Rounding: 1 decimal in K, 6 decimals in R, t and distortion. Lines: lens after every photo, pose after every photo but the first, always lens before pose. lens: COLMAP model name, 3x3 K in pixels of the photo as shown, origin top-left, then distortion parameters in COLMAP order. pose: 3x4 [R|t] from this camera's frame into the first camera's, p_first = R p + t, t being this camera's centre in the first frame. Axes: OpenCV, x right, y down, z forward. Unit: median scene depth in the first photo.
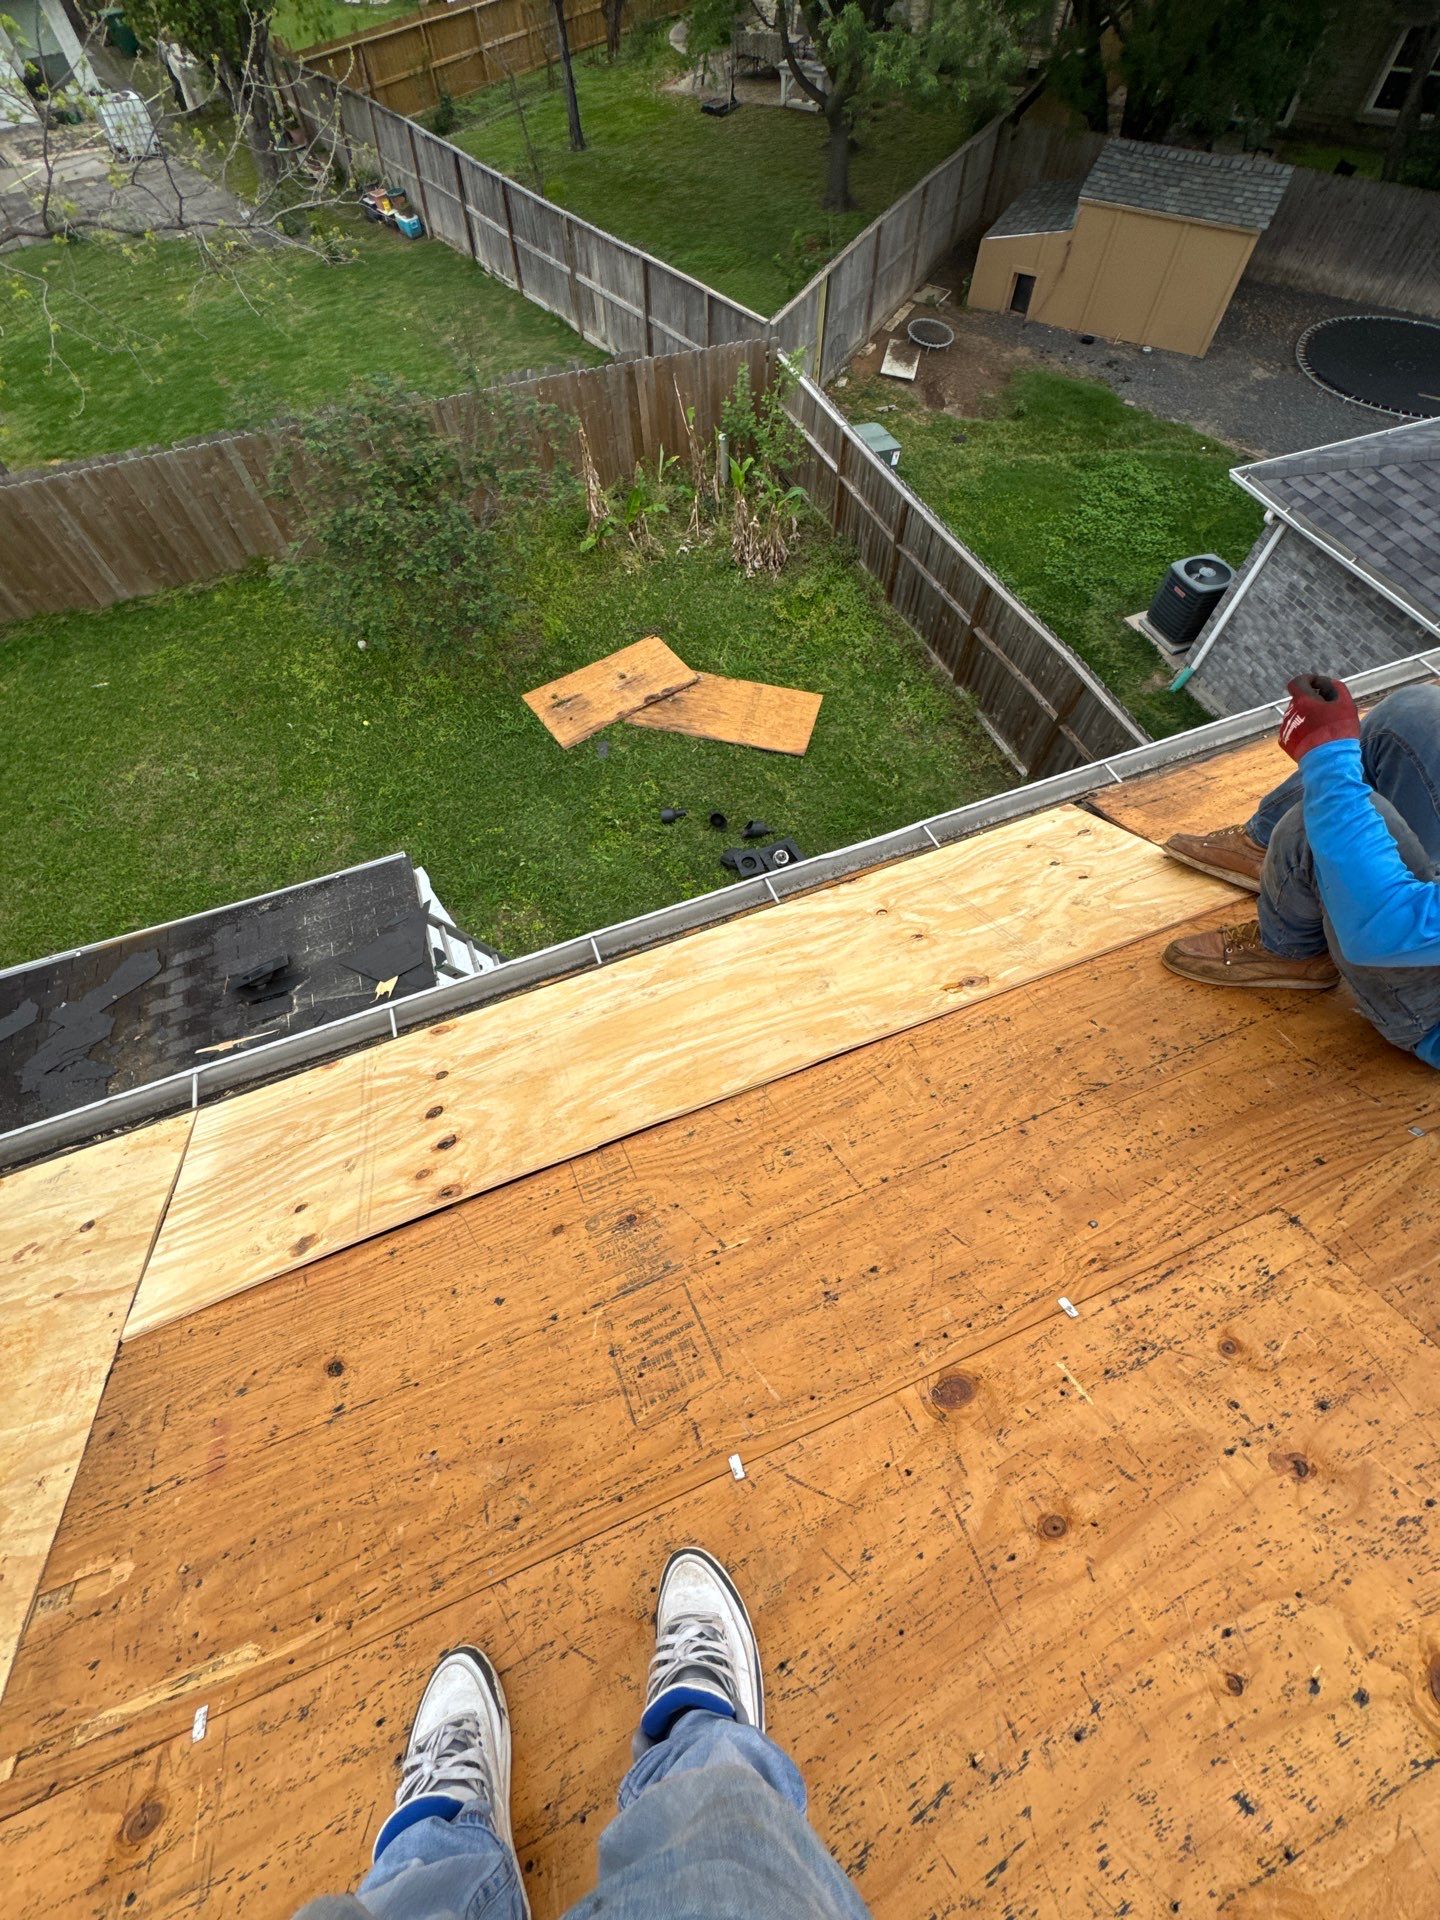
lens RADIAL K [[764.0, 0, 720.0], [0, 764.0, 958.1], [0, 0, 1]] dist [-0.003803, -0.000032]
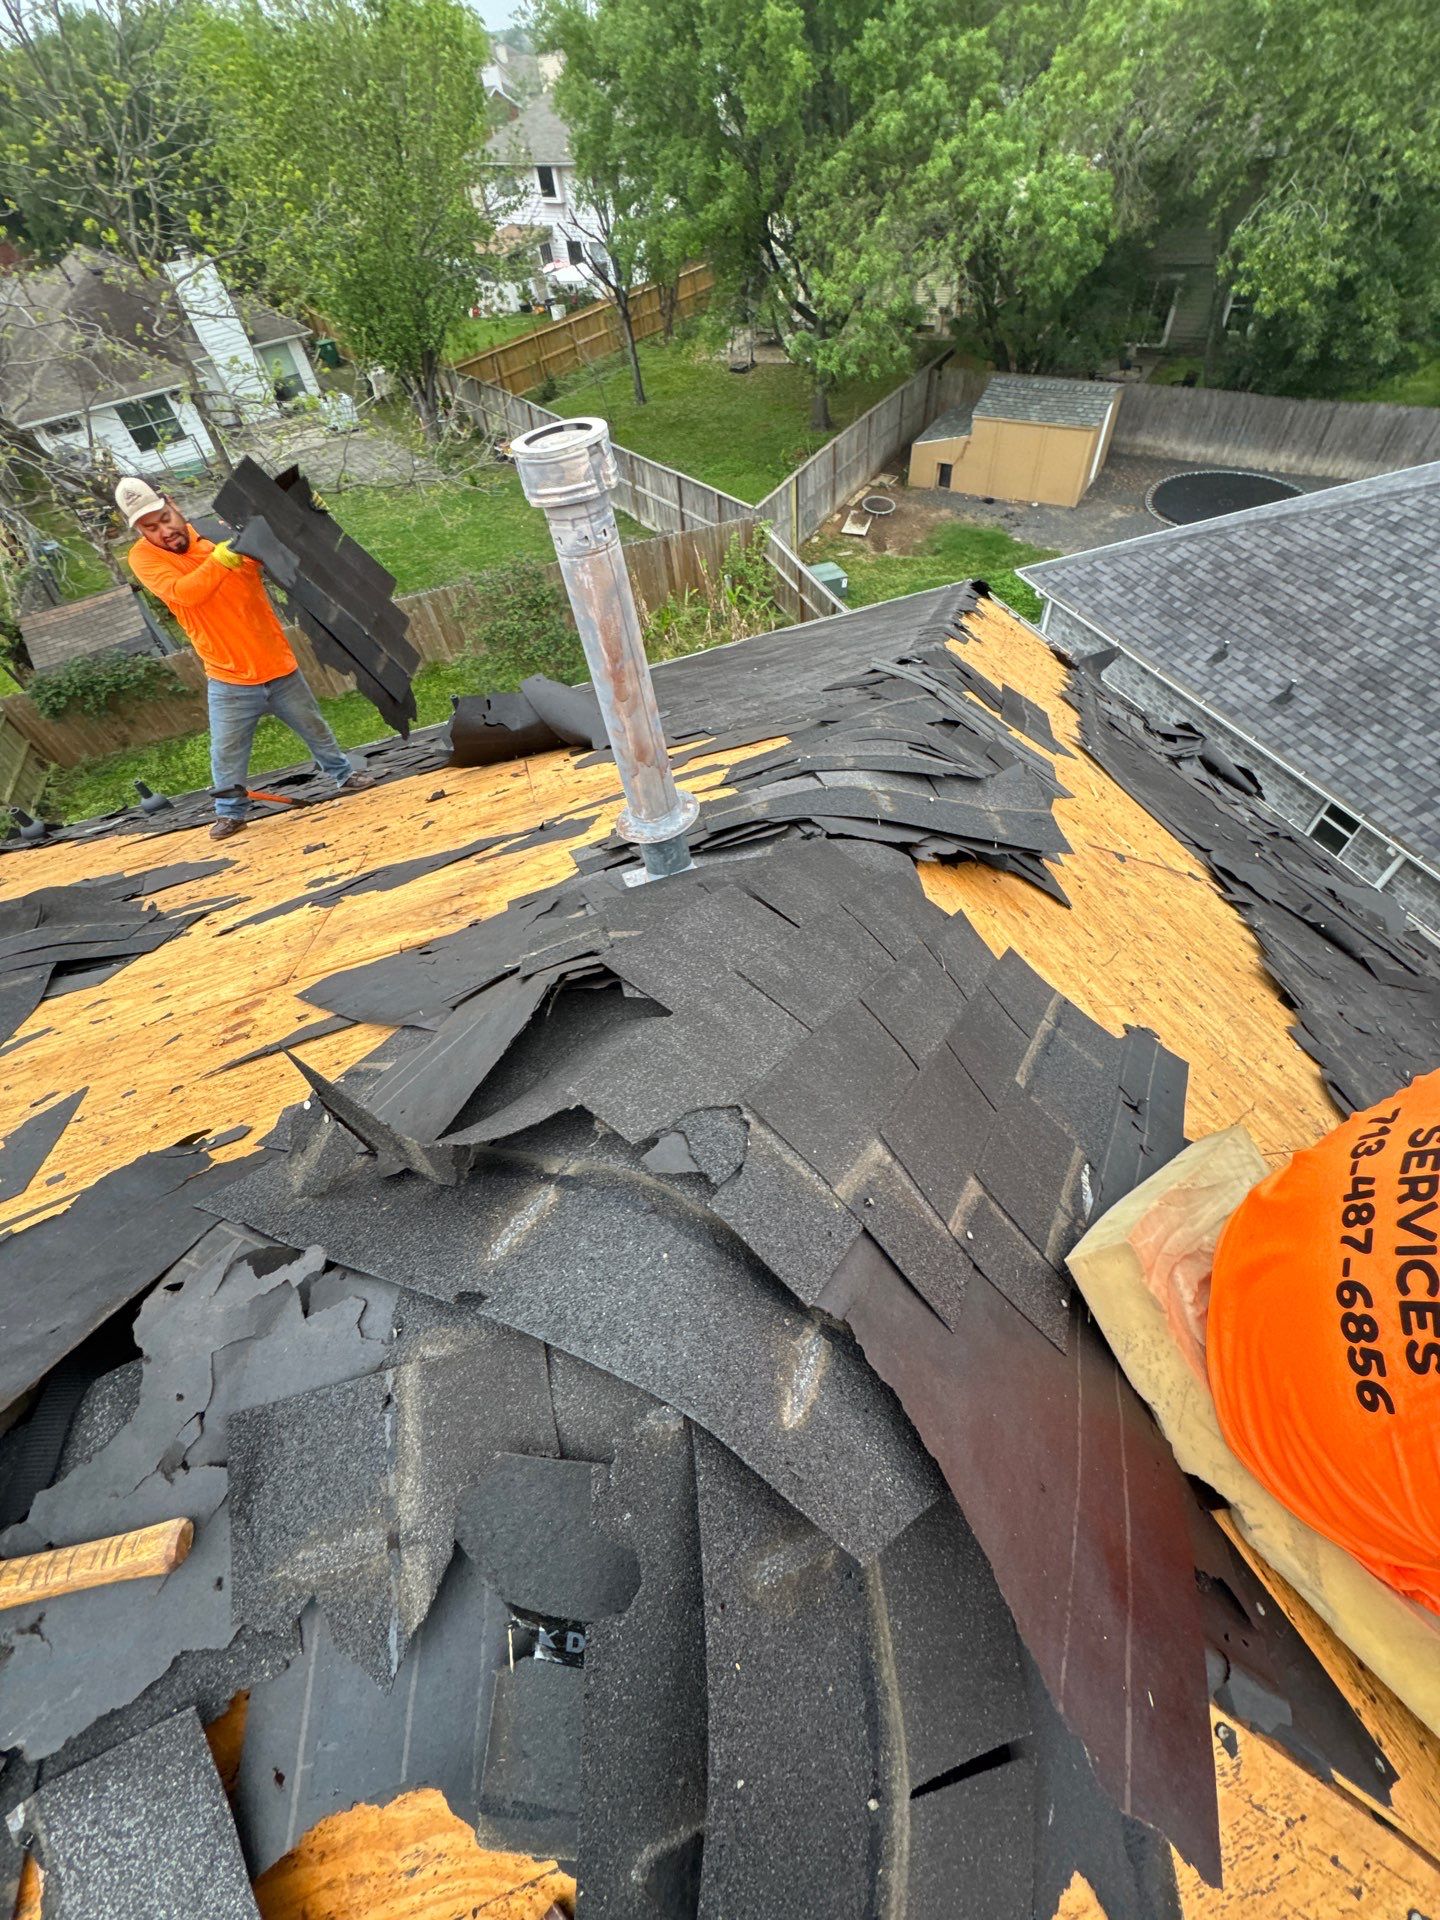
lens RADIAL K [[764.0, 0, 720.9], [0, 764.0, 958.6], [0, 0, 1]] dist [-0.003803, -0.000032]
pose [[0.996314, -0.018645, -0.083735, 0.096979], [0.005289, 0.987587, -0.156981, 0.288102], [0.085623, 0.155960, 0.984045, -0.356325]]
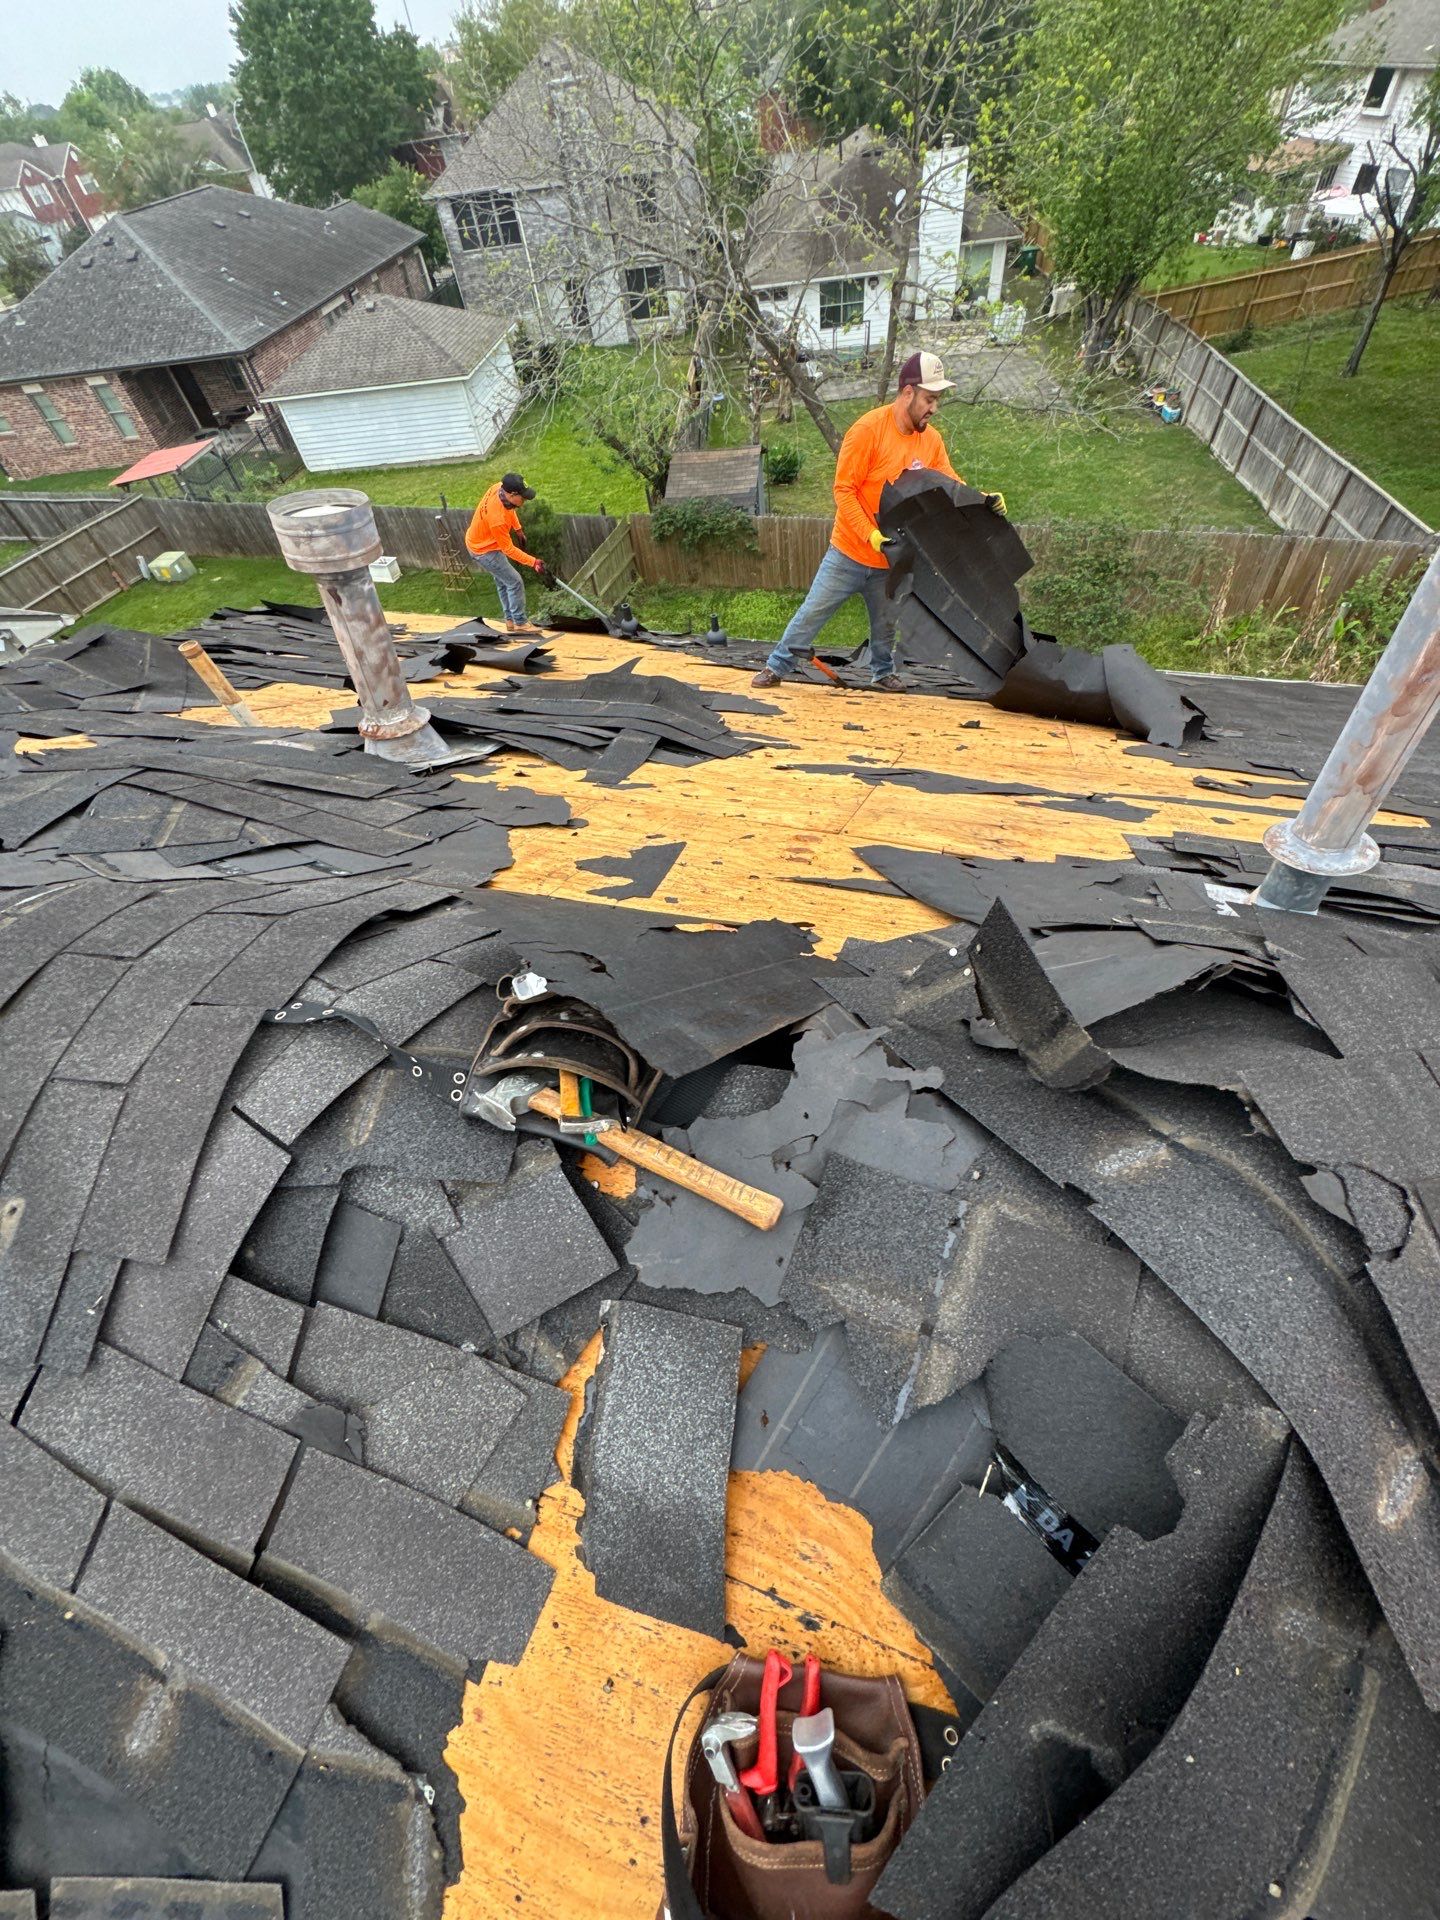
lens RADIAL K [[764.0, 0, 723.1], [0, 764.0, 957.1], [0, 0, 1]] dist [-0.003803, -0.000032]
pose [[0.754735, 0.464190, -0.463576, 0.074230], [-0.516542, 0.856107, 0.016272, 0.300088], [0.404424, 0.227176, 0.885908, -0.365804]]
